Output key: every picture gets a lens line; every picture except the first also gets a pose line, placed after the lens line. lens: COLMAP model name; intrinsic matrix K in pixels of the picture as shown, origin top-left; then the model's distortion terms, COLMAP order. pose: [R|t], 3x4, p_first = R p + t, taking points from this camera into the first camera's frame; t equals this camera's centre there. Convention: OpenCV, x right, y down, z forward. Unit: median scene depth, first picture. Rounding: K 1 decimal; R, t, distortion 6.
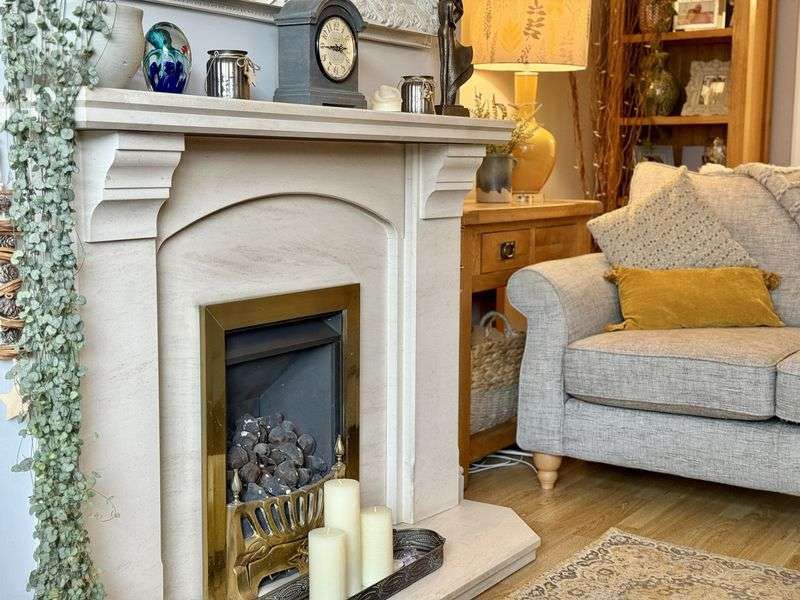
lens RADIAL K [[1107.8, 0, 400.0], [0, 1107.8, 300.0], [0, 0, 1]] dist [0.196220, -0.415123]
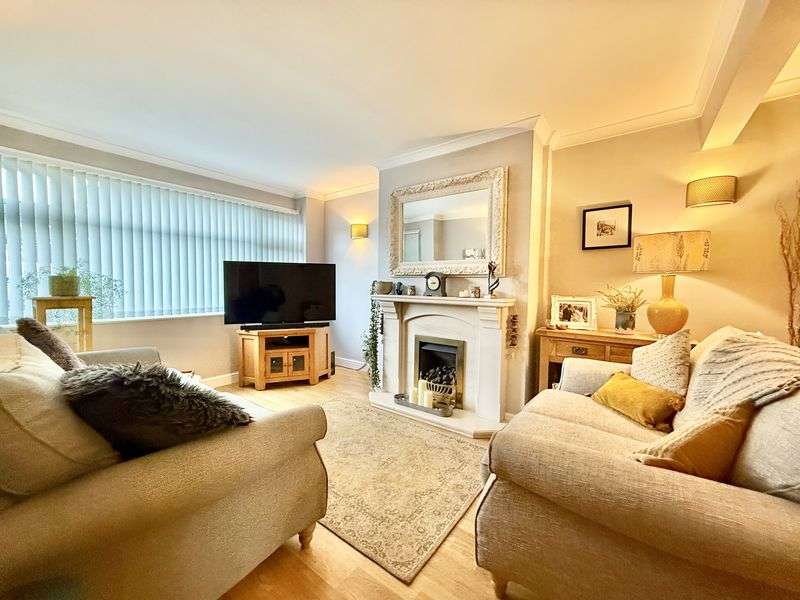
lens RADIAL K [[319.5, 0, 399.8], [0, 319.5, 298.3], [0, 0, 1]] dist [0.001416, -0.000033]
pose [[-0.057115, 0.035161, -0.997748, 1.184745], [-0.129925, 0.990619, 0.042347, -0.198526], [0.989878, 0.132051, -0.052011, 0.922848]]
